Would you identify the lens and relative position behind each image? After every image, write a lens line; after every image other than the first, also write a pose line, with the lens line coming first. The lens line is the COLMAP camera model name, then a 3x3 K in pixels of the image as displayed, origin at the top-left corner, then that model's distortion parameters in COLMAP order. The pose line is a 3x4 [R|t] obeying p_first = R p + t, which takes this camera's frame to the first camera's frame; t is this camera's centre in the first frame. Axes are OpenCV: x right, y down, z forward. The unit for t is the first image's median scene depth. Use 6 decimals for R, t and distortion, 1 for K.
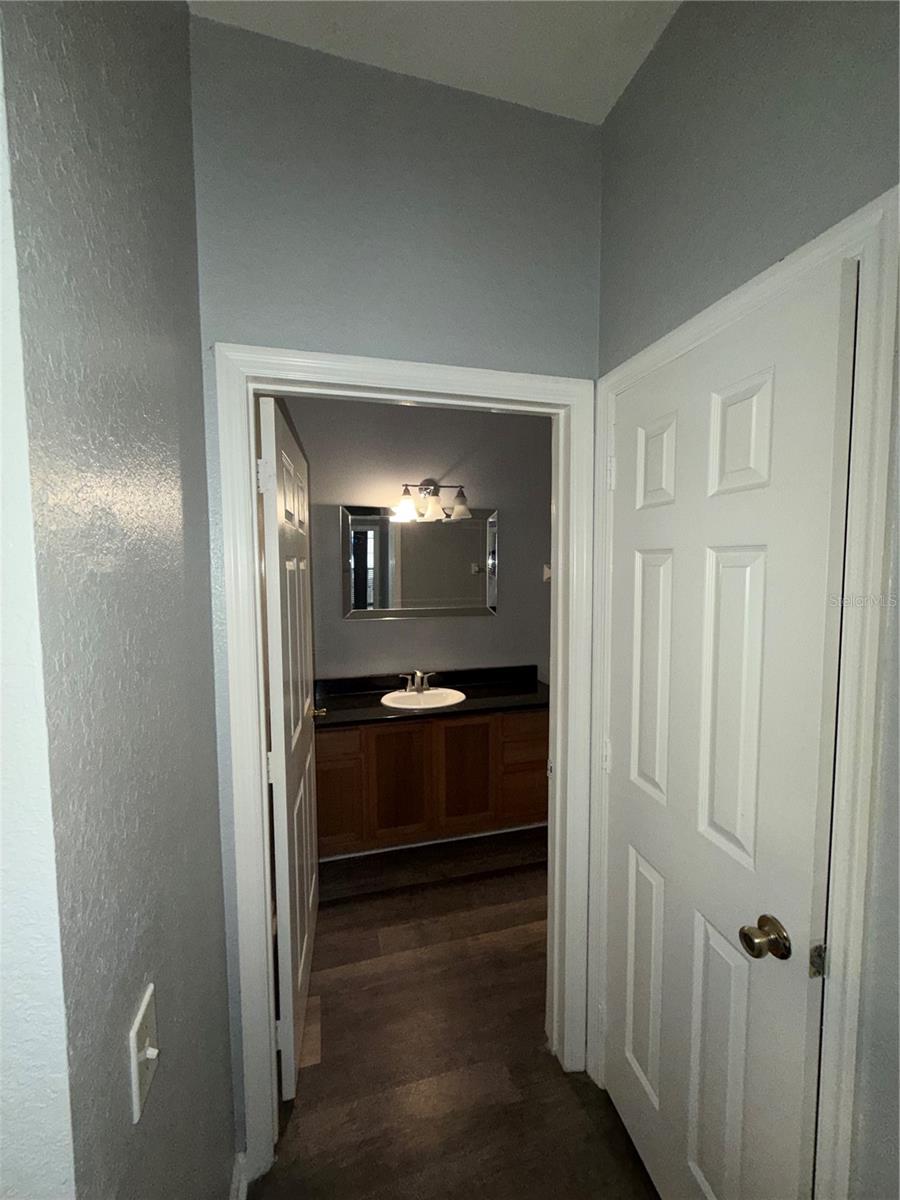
lens RADIAL K [[476.2, 0, 449.2], [0, 476.2, 596.9], [0, 0, 1]] dist [0.003239, 0.000098]
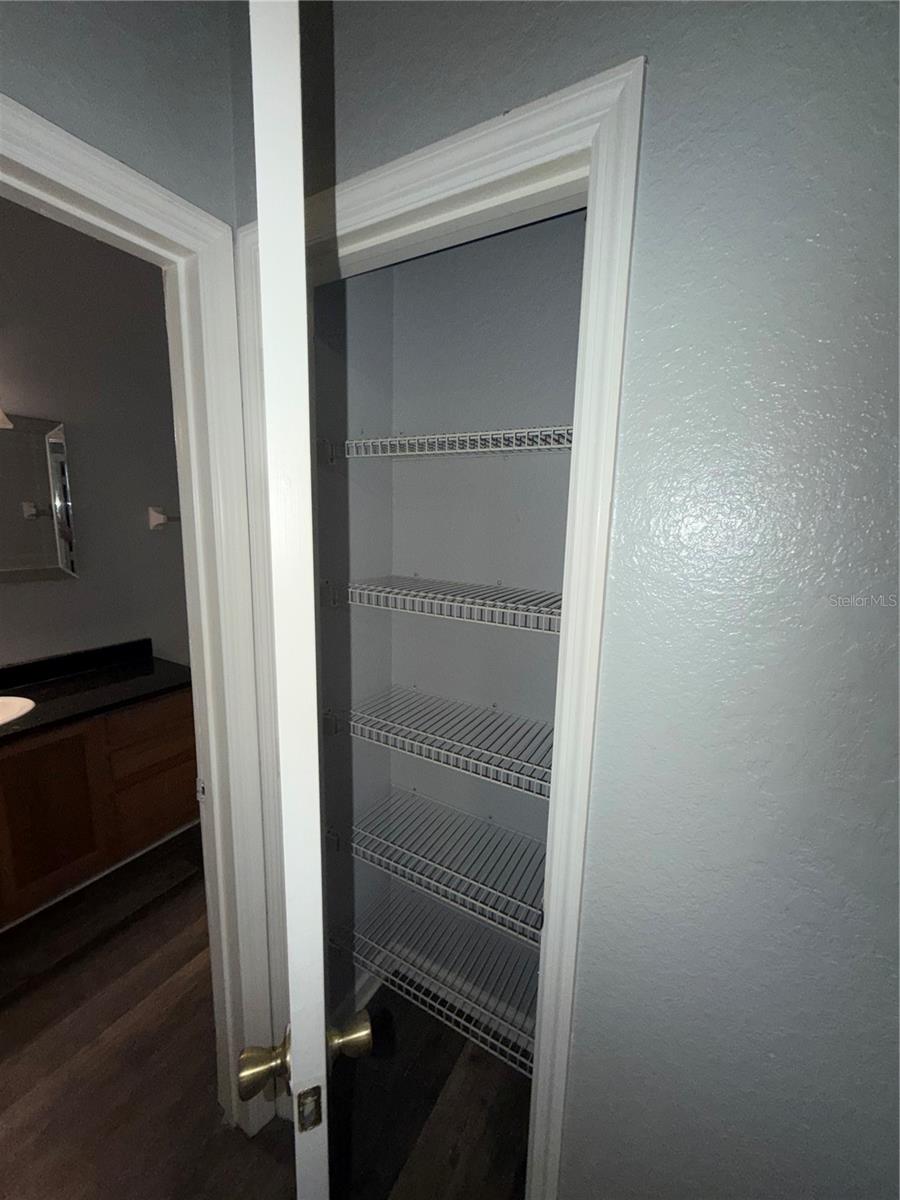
lens RADIAL K [[476.2, 0, 459.0], [0, 476.2, 594.0], [0, 0, 1]] dist [0.003239, 0.000098]
pose [[0.711677, -0.094984, 0.696056, 0.009303], [0.027023, 0.993785, 0.107983, -0.004022], [-0.701987, -0.058040, 0.709821, 0.160911]]
